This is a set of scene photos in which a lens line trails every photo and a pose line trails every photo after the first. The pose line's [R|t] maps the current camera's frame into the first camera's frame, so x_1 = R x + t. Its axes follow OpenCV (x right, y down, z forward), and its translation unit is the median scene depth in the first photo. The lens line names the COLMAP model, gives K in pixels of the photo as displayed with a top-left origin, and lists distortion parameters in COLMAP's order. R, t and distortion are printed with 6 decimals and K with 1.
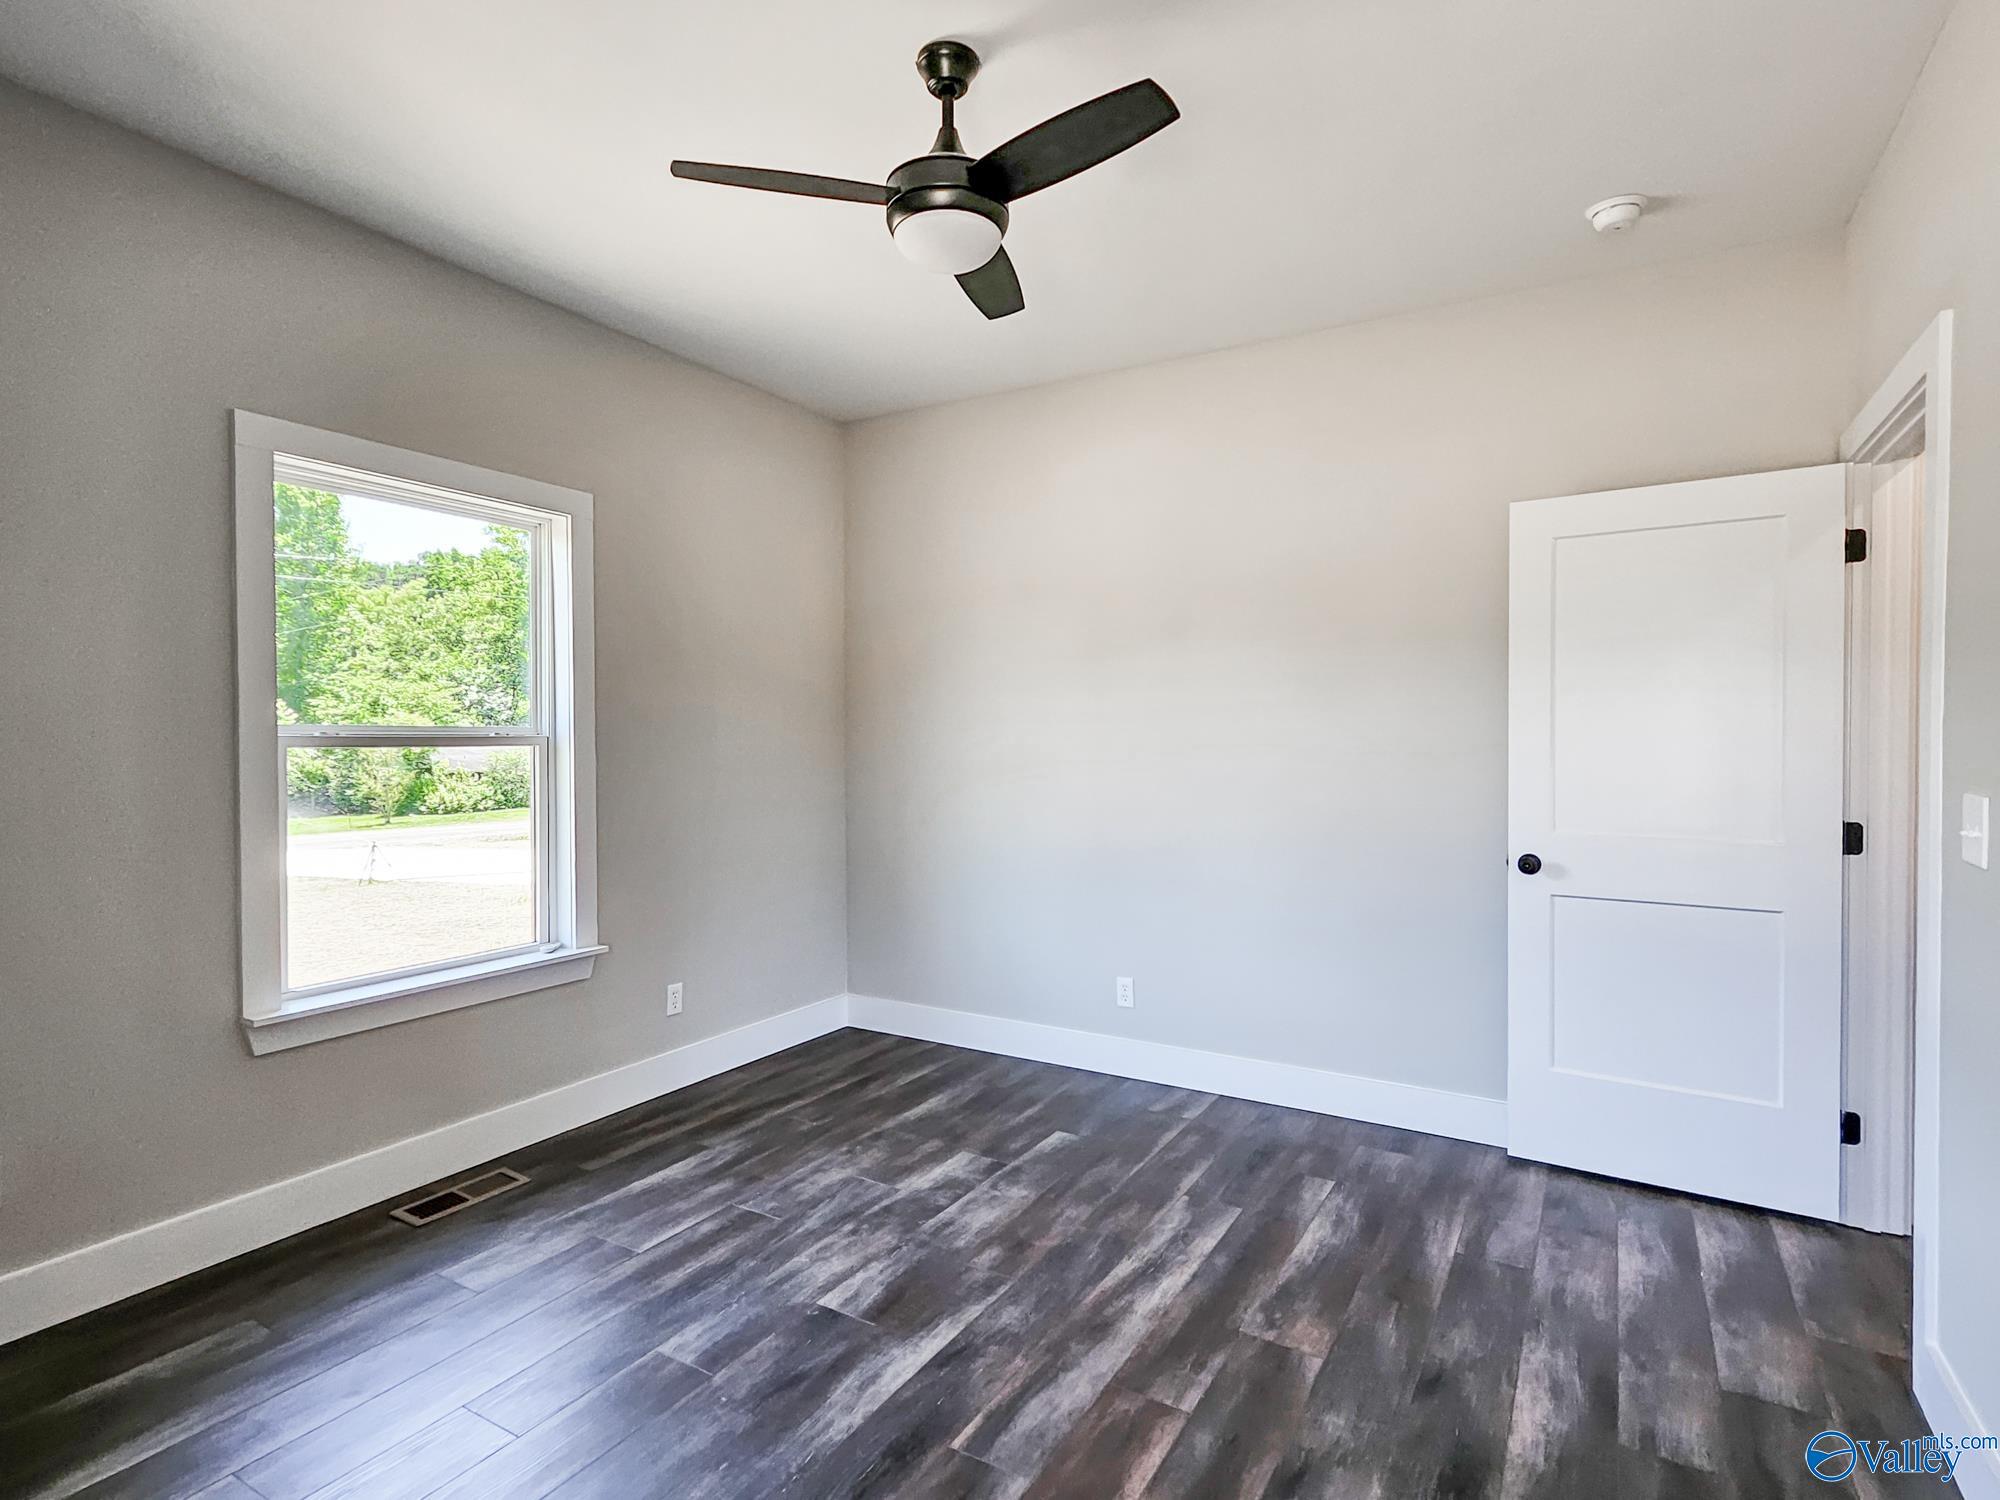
lens RADIAL K [[1029.4, 0, 1003.0], [0, 1029.4, 754.0], [0, 0, 1]] dist [0.001321, -0.000374]
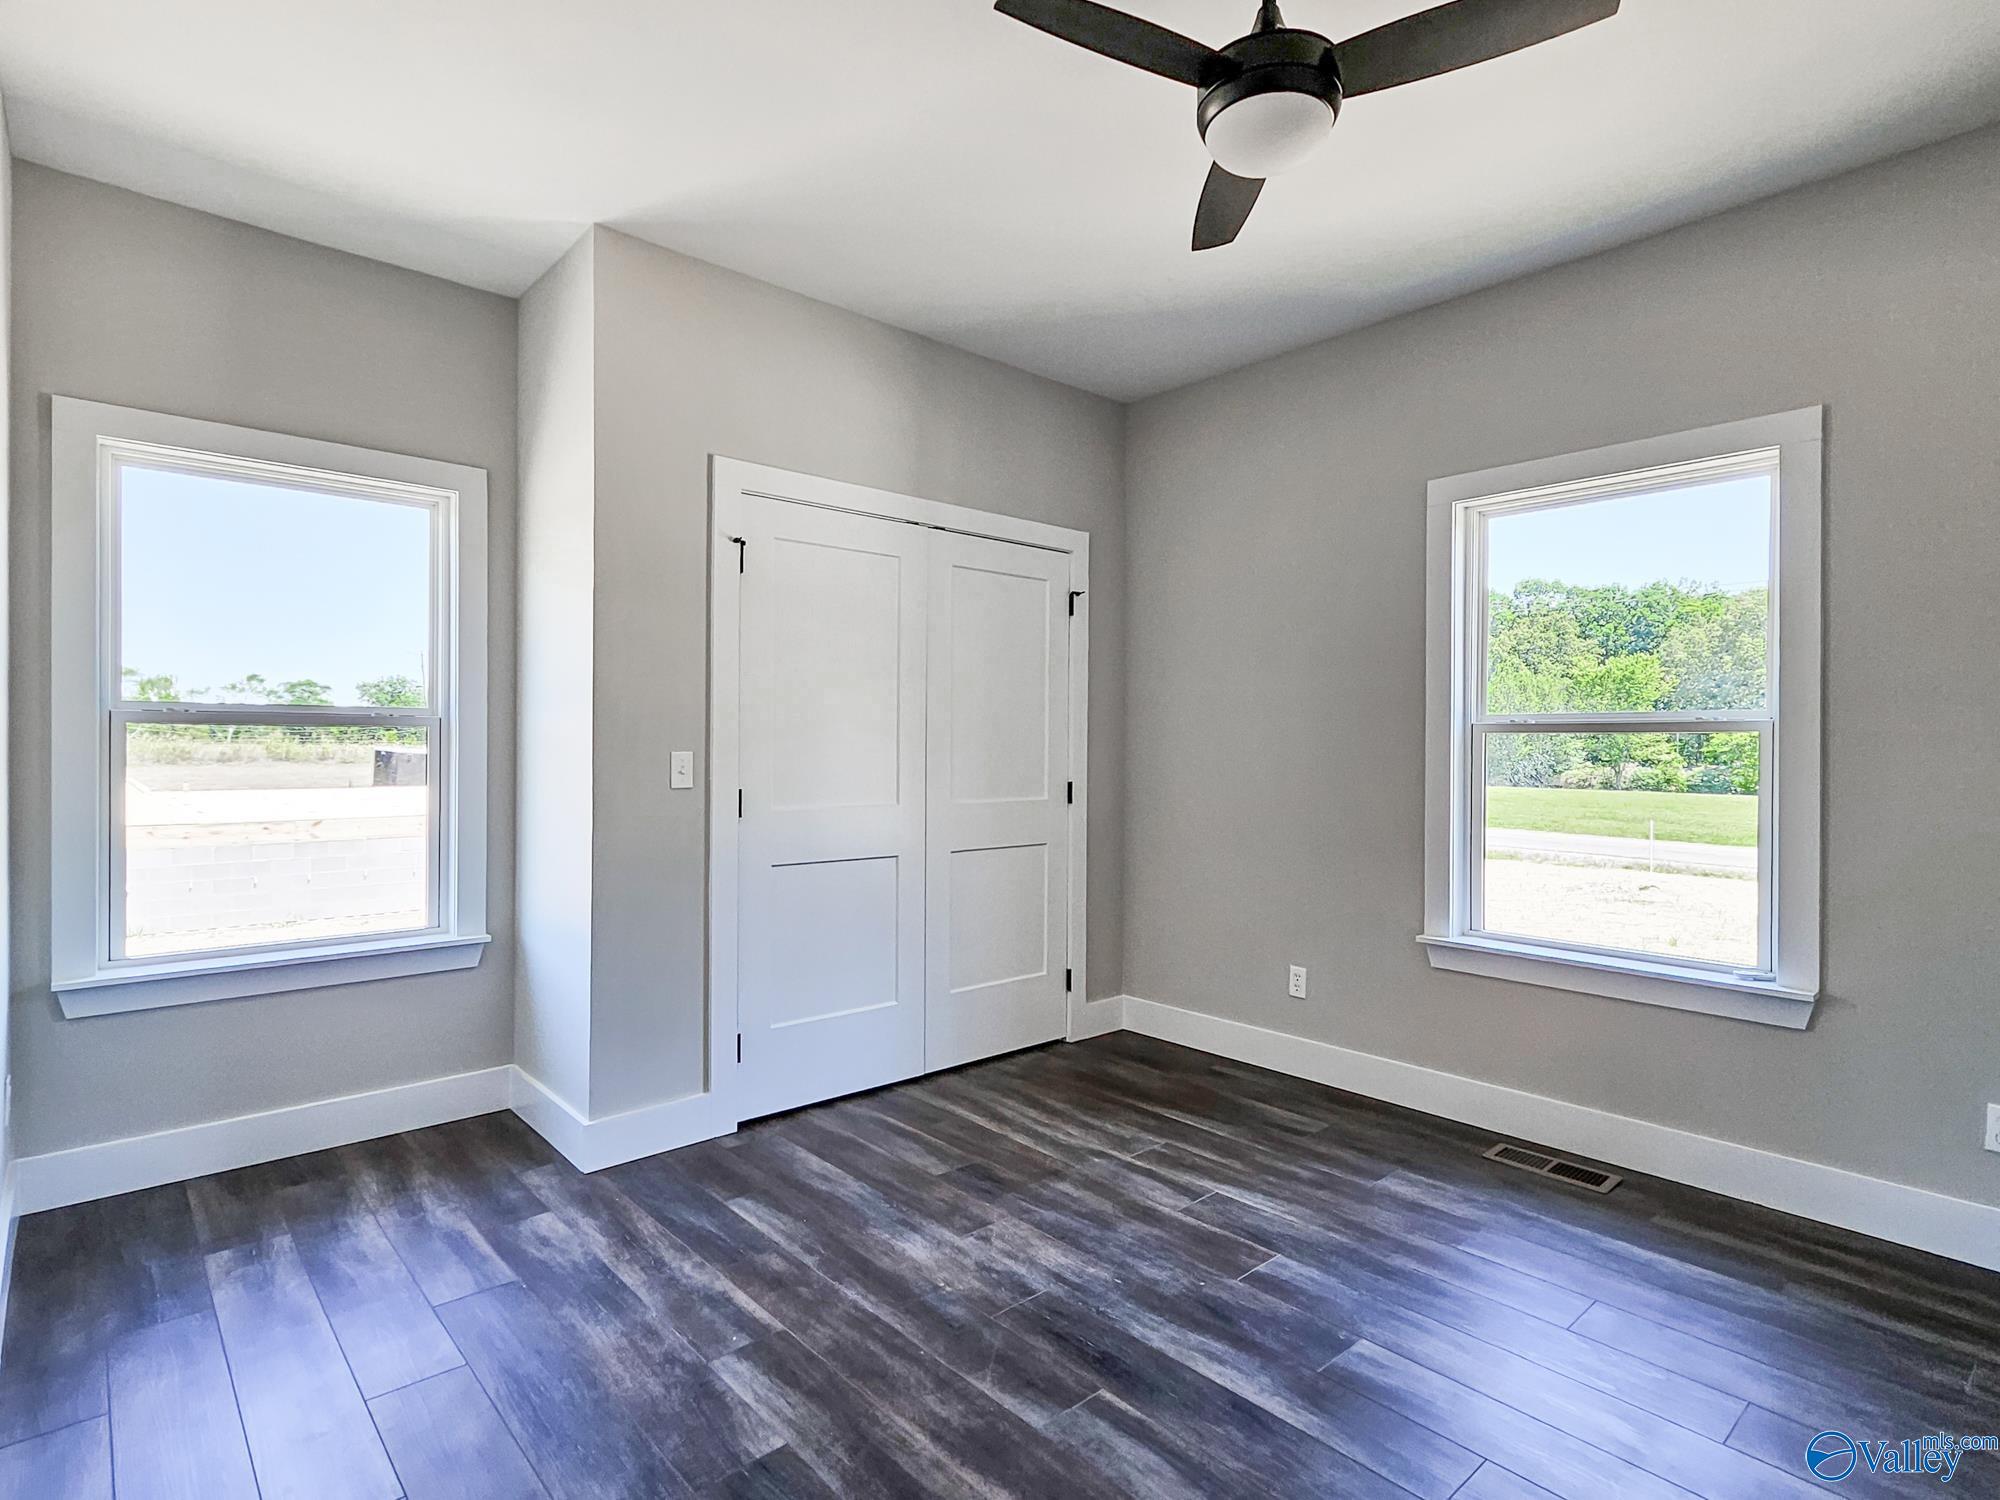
lens RADIAL K [[1026.6, 0, 997.8], [0, 1026.6, 748.4], [0, 0, 1]] dist [0.003286, -0.001137]
pose [[-0.305370, -0.000461, -0.952234, 0.843149], [-0.022116, 0.999734, 0.006609, 0.020010], [0.951977, 0.023077, -0.305299, 1.047585]]
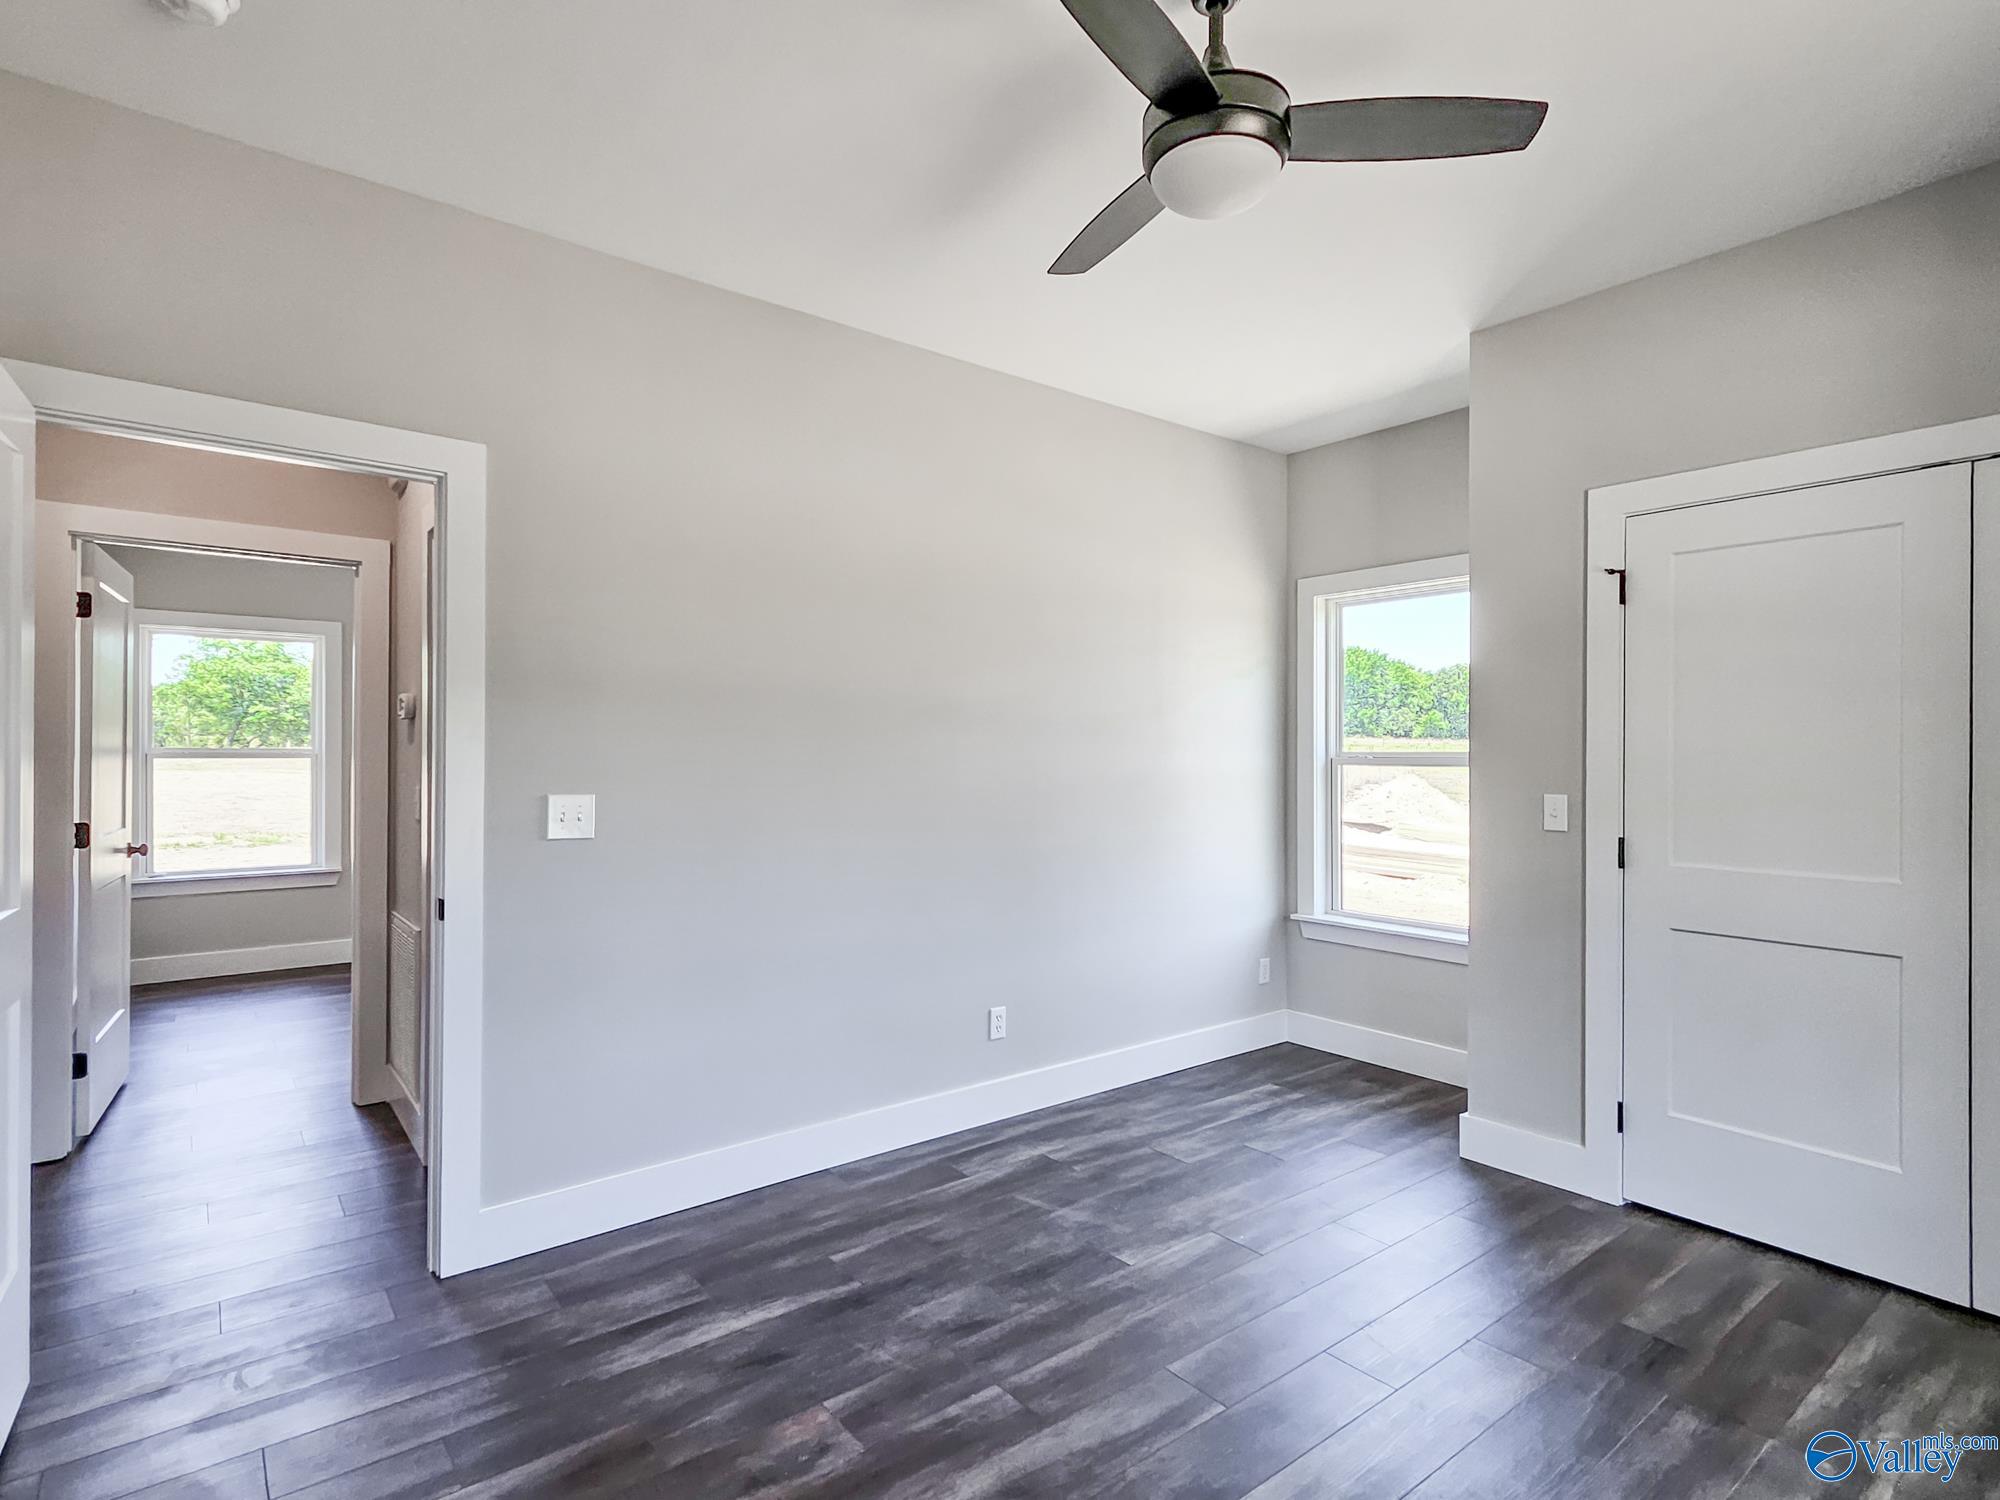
lens RADIAL K [[1026.6, 0, 997.8], [0, 1026.6, 748.4], [0, 0, 1]] dist [0.003286, -0.001137]
pose [[-0.932132, -0.003666, 0.362100, -0.191983], [0.000739, 0.999927, 0.012027, -0.040583], [-0.362118, 0.011478, -0.932062, 1.840169]]
